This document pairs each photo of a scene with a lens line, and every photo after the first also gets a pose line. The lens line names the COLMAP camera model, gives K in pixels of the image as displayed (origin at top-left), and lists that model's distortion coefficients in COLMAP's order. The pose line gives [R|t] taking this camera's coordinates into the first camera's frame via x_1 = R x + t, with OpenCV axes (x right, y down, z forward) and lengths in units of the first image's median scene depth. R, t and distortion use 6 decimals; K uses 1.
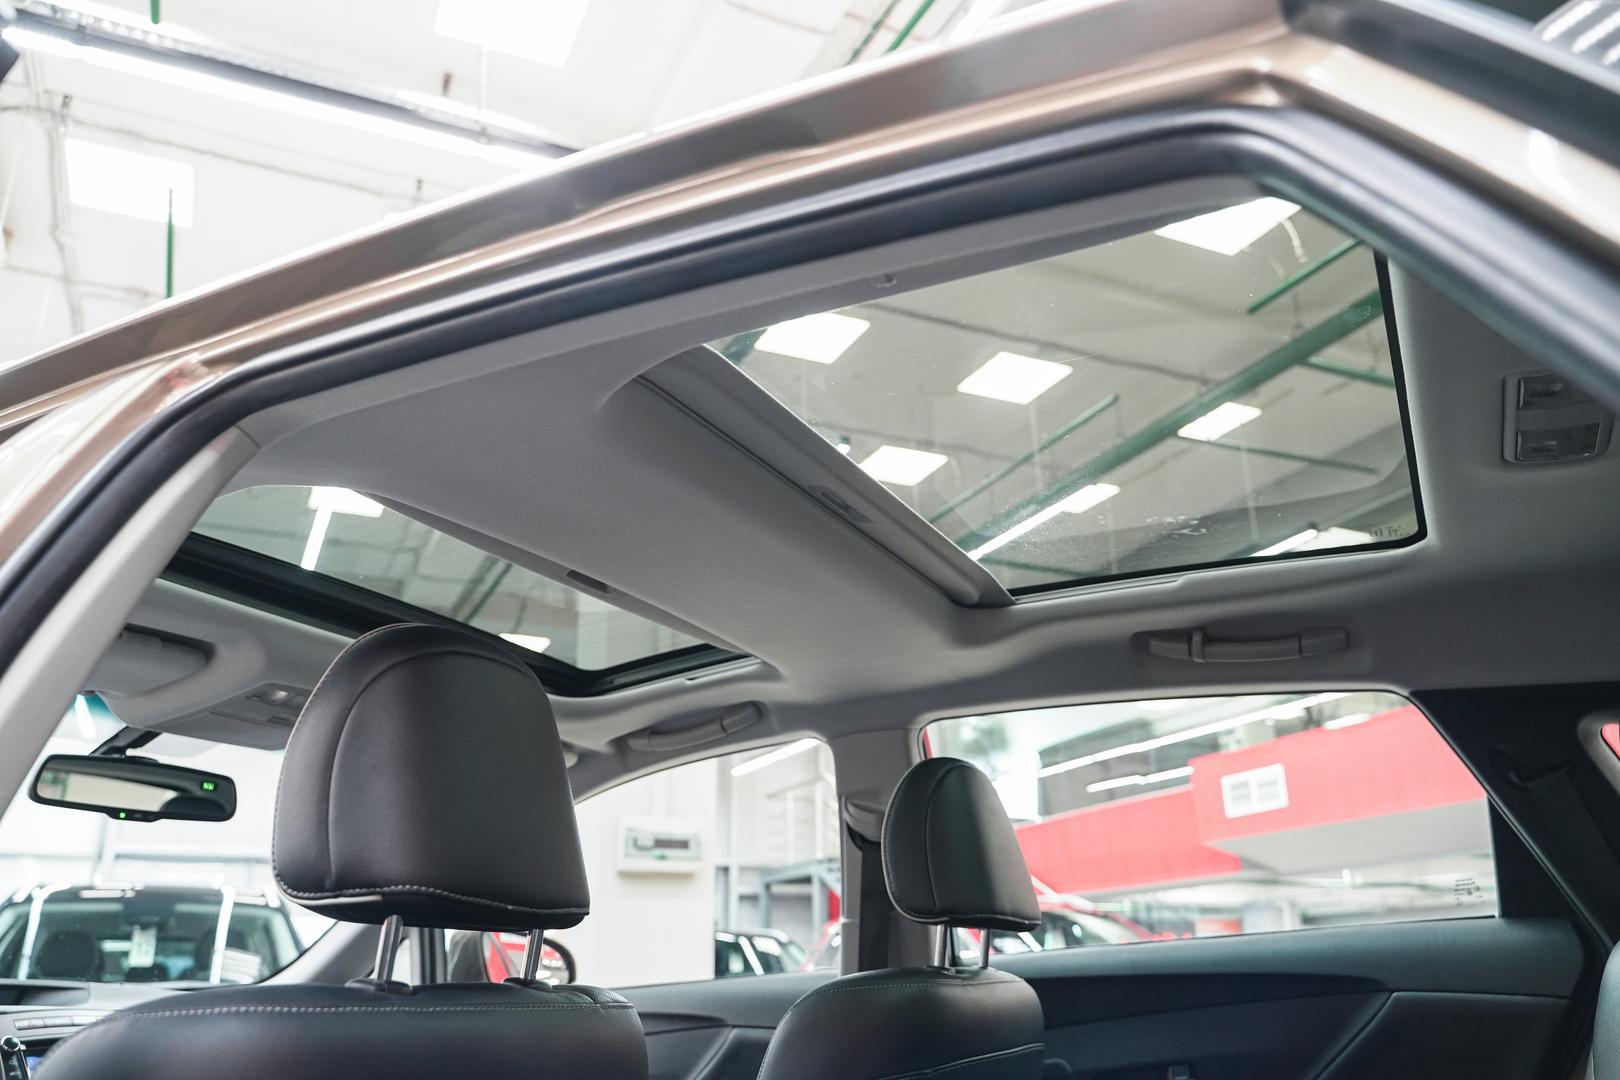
lens RADIAL K [[1287.1, 0, 810.0], [0, 1287.1, 540.0], [0, 0, 1]] dist [-0.023592, 0.018149]
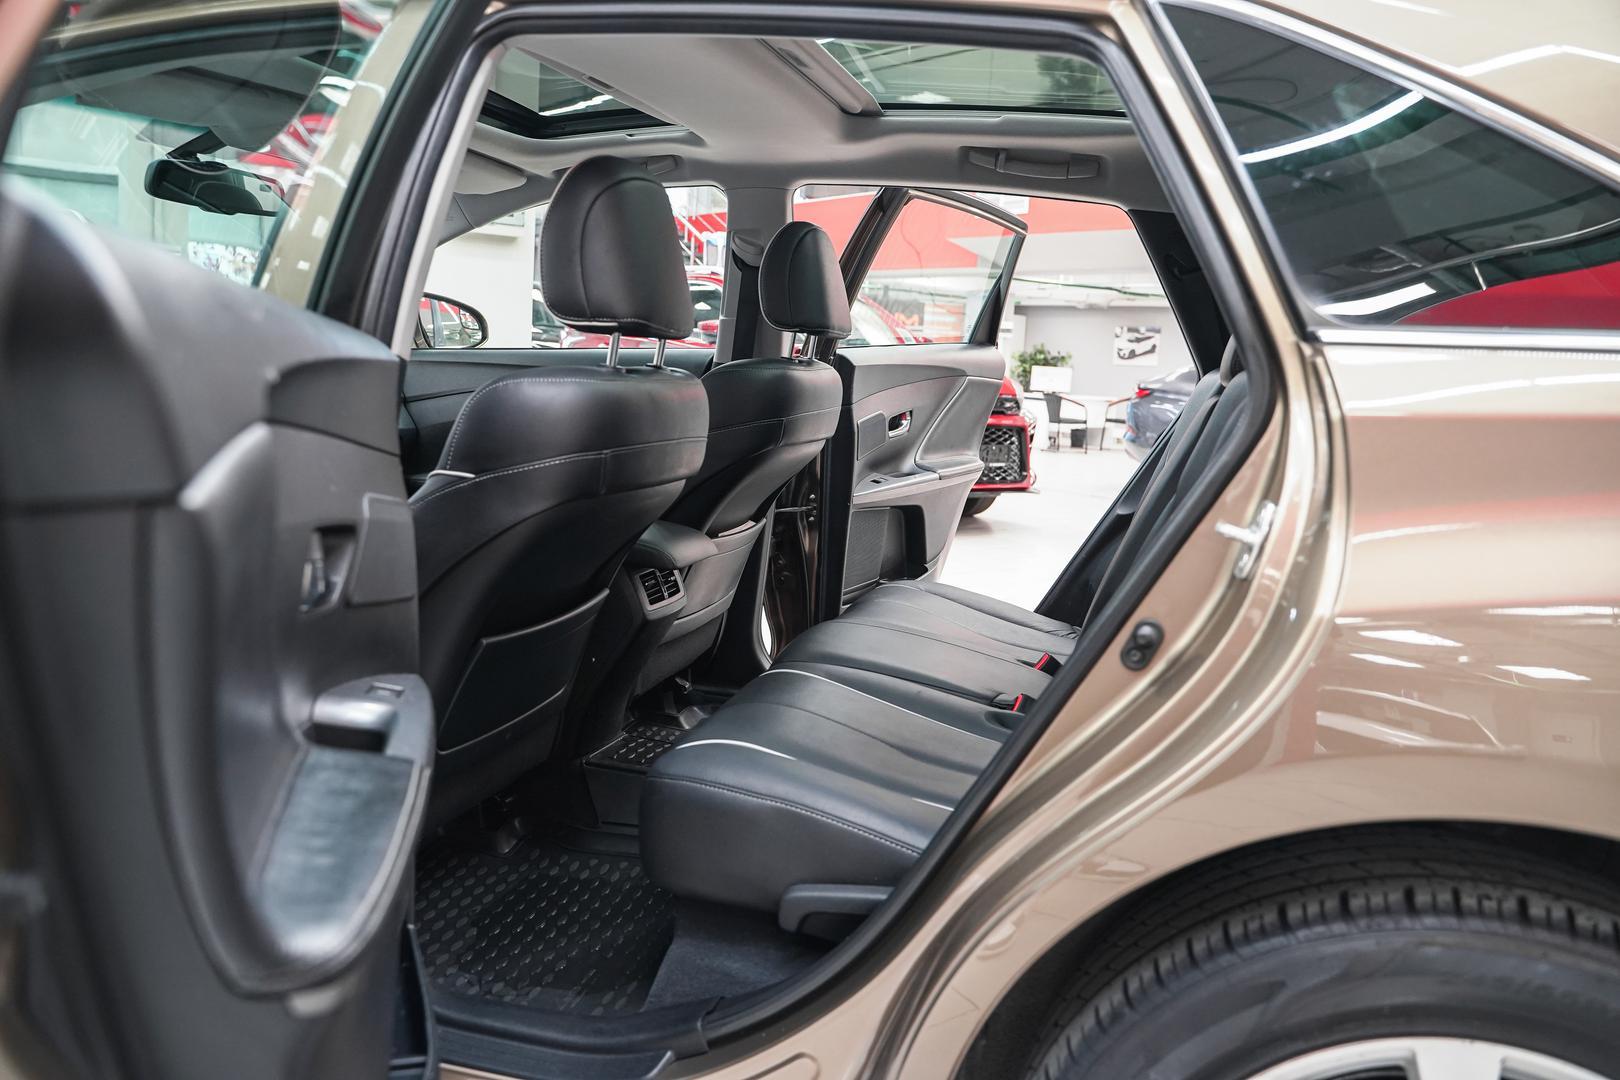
lens RADIAL K [[1287.1, 0, 810.0], [0, 1287.1, 540.0], [0, 0, 1]] dist [-0.023592, 0.018149]
pose [[0.977124, 0.040613, 0.208759, -0.170205], [-0.133013, 0.882620, 0.450877, -0.143681], [-0.165943, -0.468330, 0.867830, -0.370934]]
